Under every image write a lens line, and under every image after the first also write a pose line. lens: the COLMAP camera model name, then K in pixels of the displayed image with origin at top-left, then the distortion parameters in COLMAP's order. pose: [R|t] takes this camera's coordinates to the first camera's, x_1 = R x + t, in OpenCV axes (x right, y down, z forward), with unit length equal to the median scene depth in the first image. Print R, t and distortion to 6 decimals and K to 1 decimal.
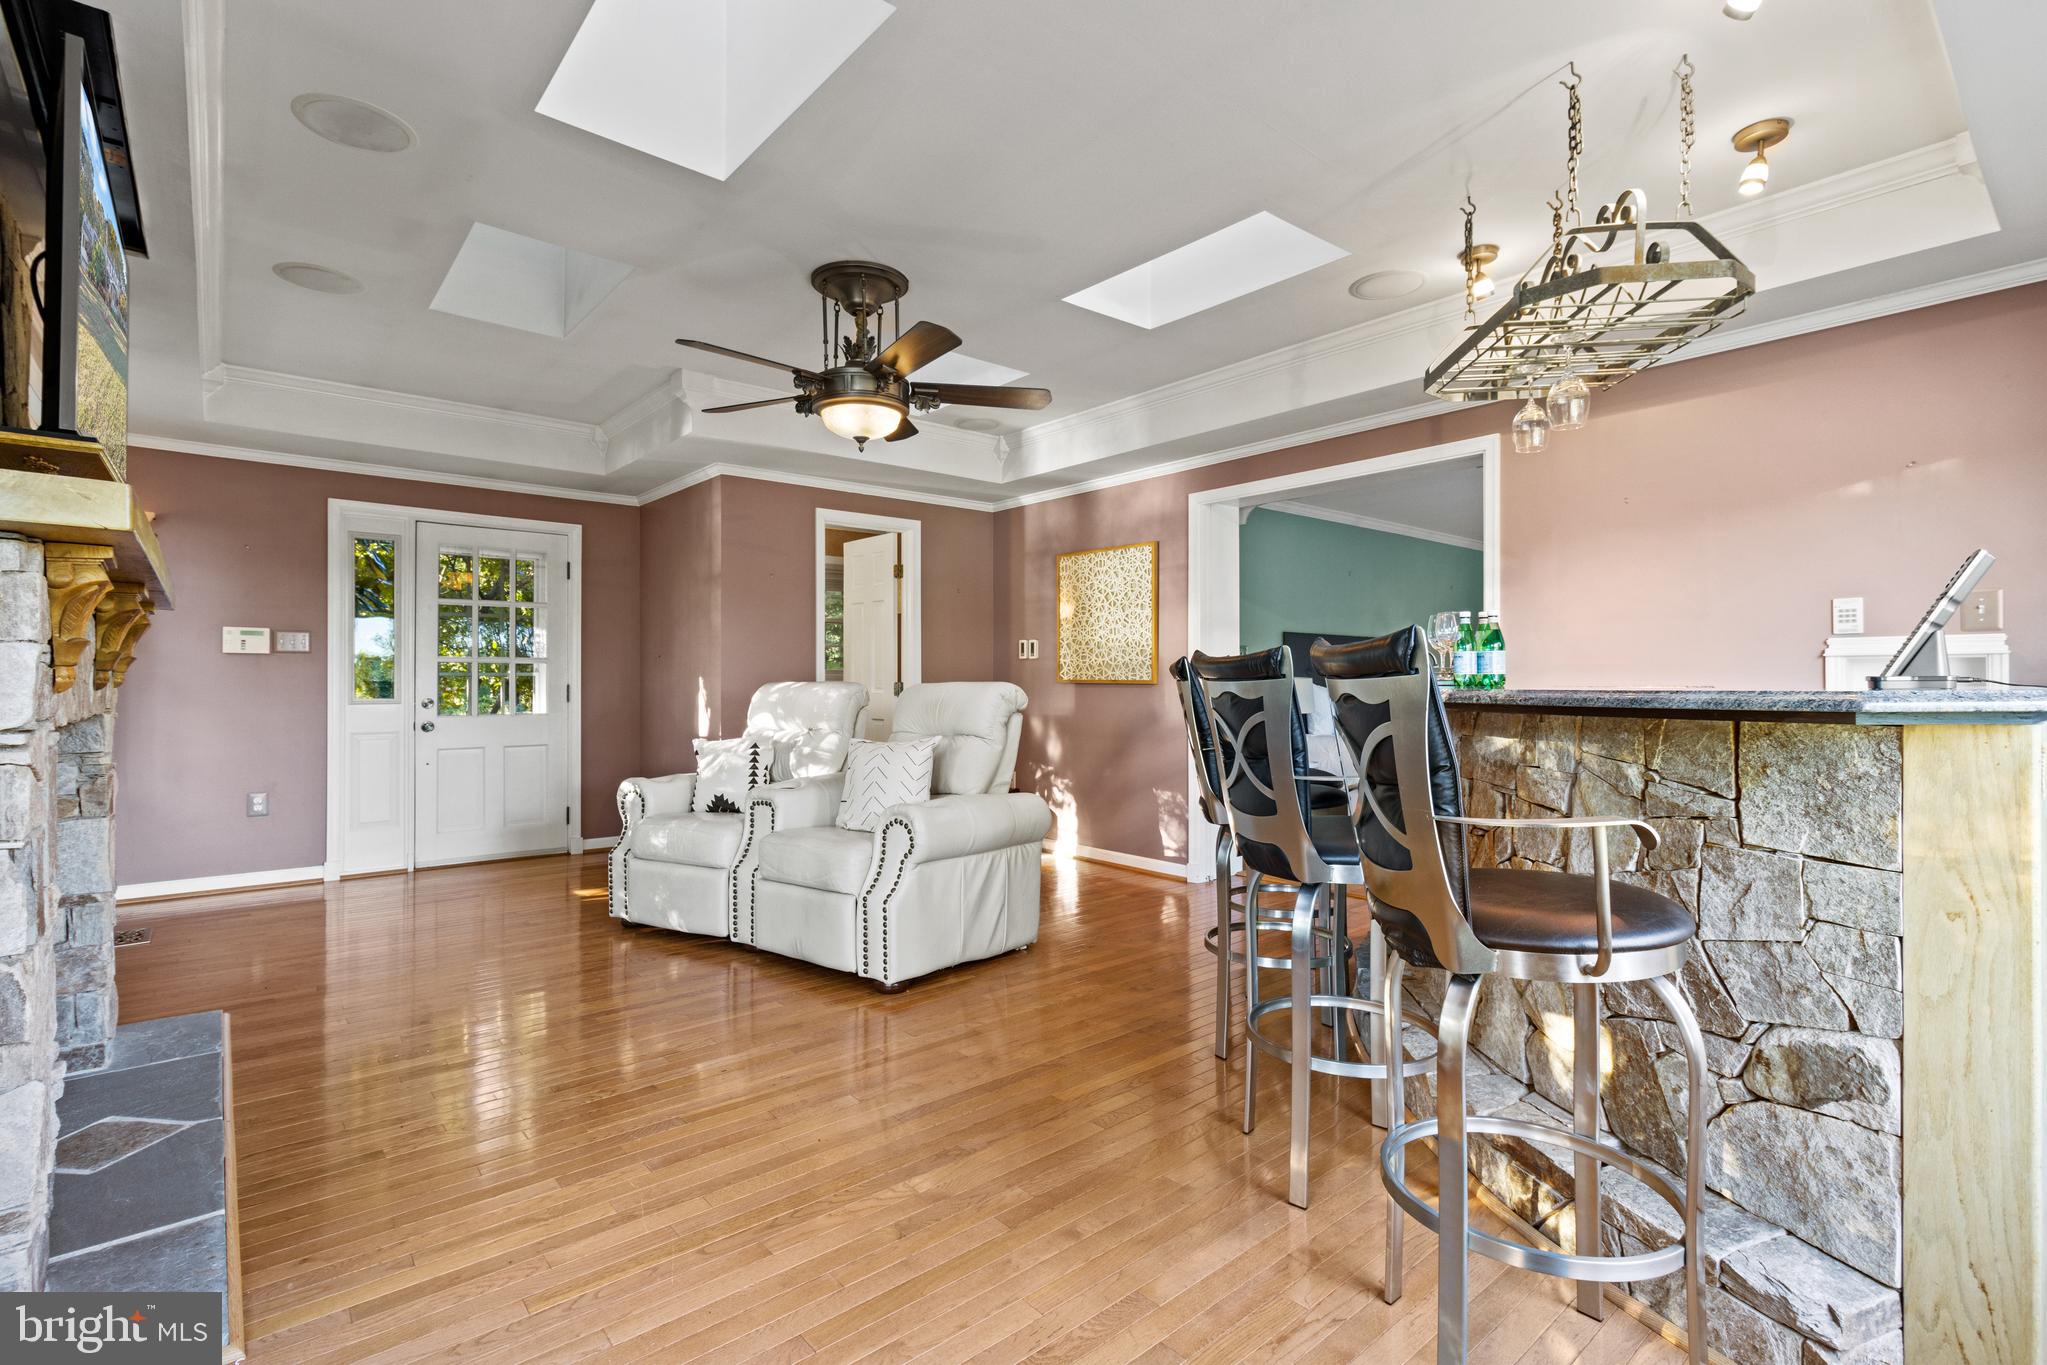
lens RADIAL K [[959.2, 0, 1016.2], [0, 959.2, 670.7], [0, 0, 1]] dist [0.004859, 0.000981]
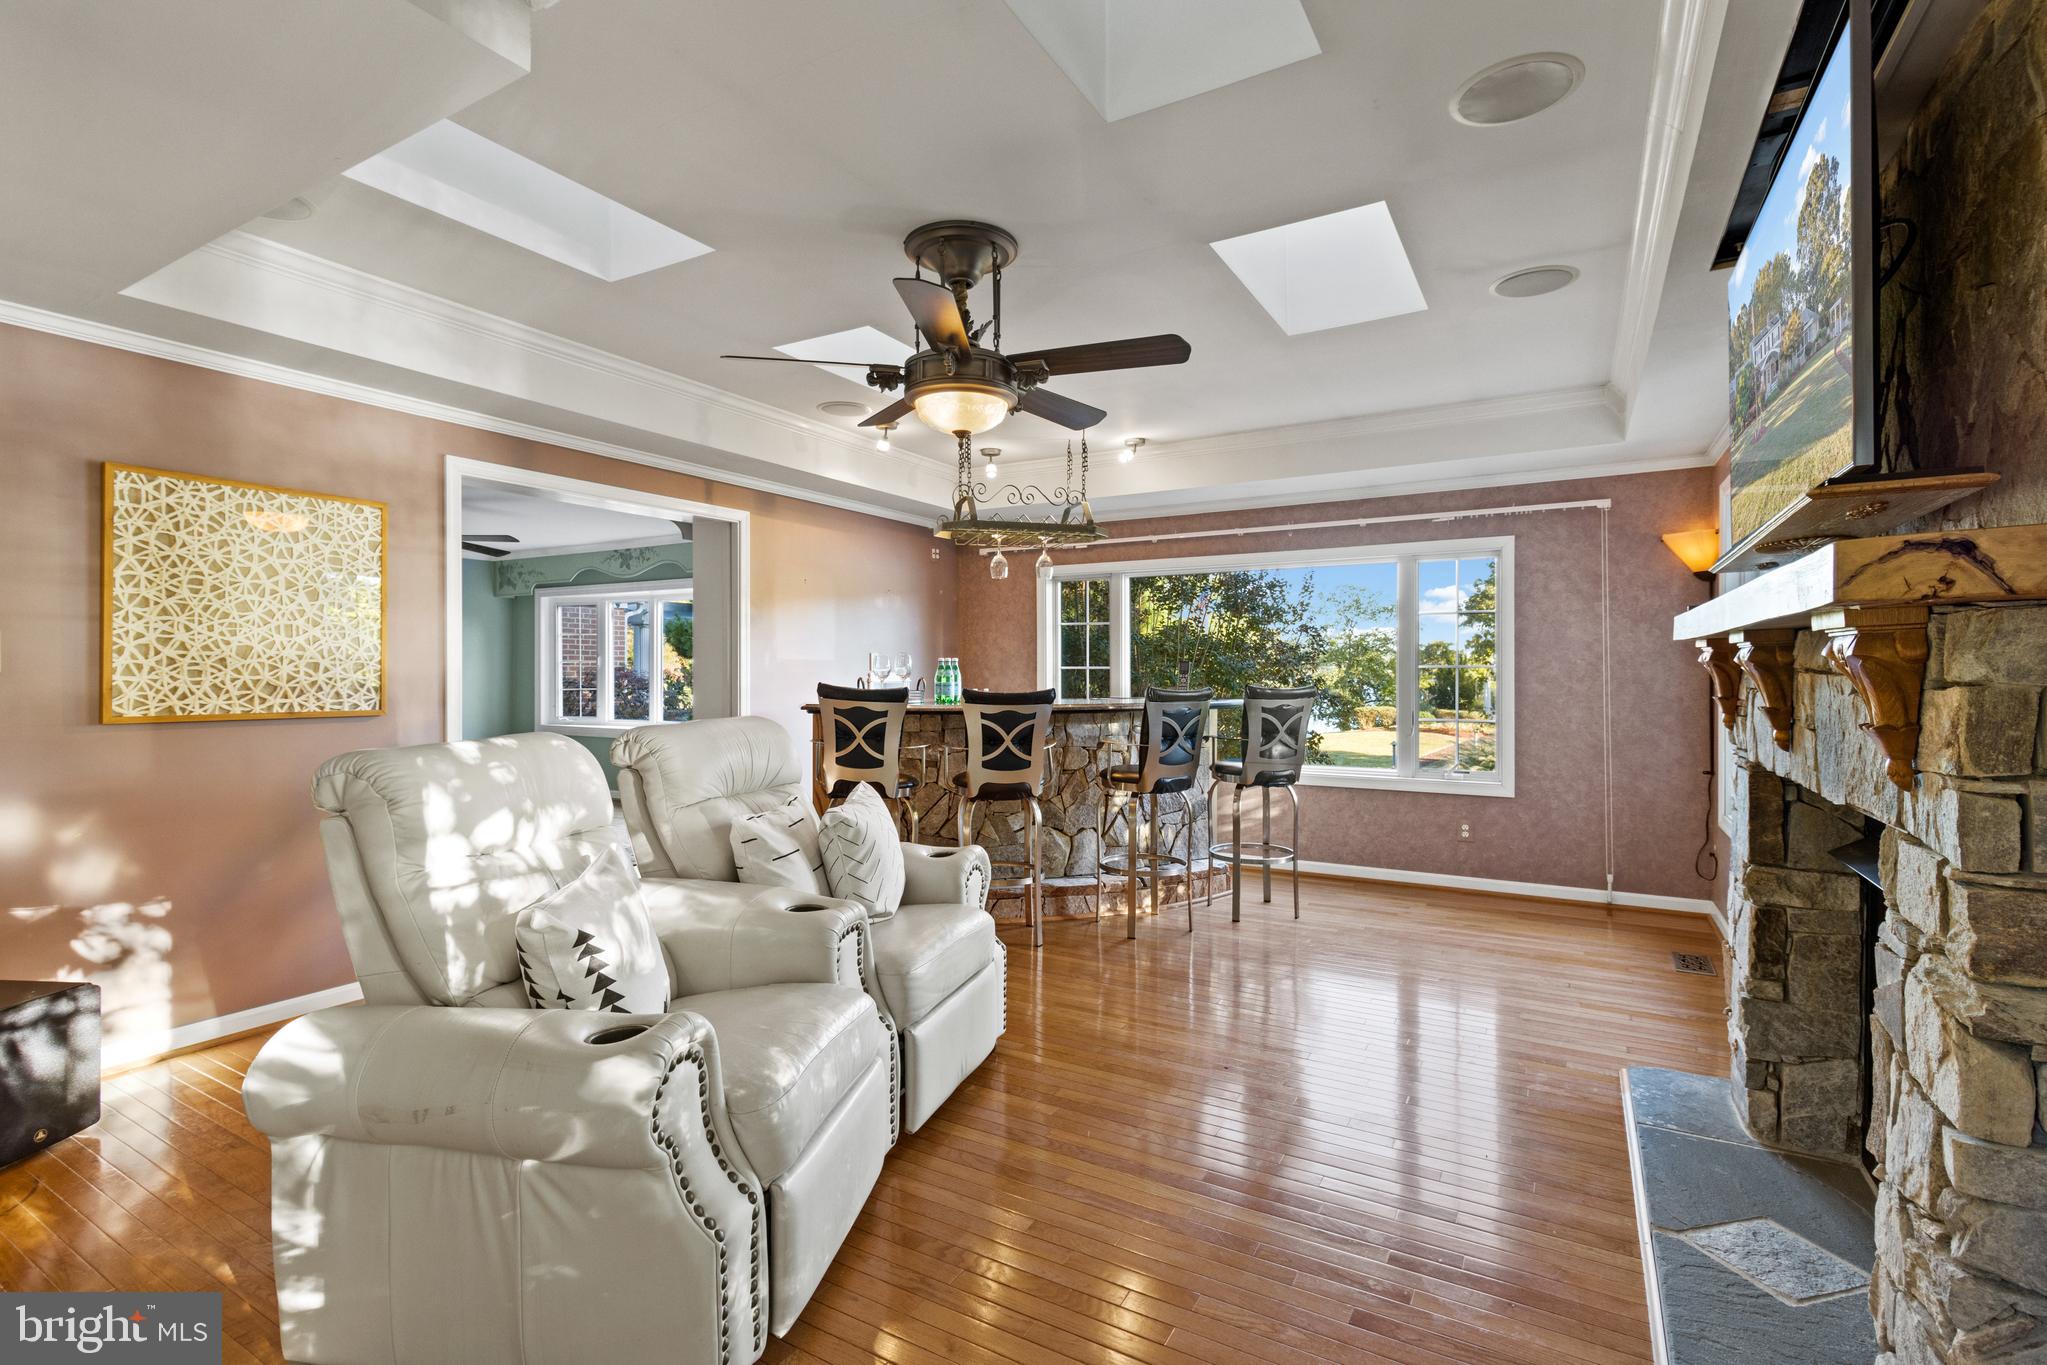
lens RADIAL K [[959.2, 0, 1013.5], [0, 959.2, 683.6], [0, 0, 1]] dist [0.004859, 0.000981]
pose [[-0.324848, -0.002324, 0.945763, -0.607573], [-0.003652, 0.999993, 0.001203, -0.010455], [-0.945759, -0.003063, -0.324854, 0.759958]]
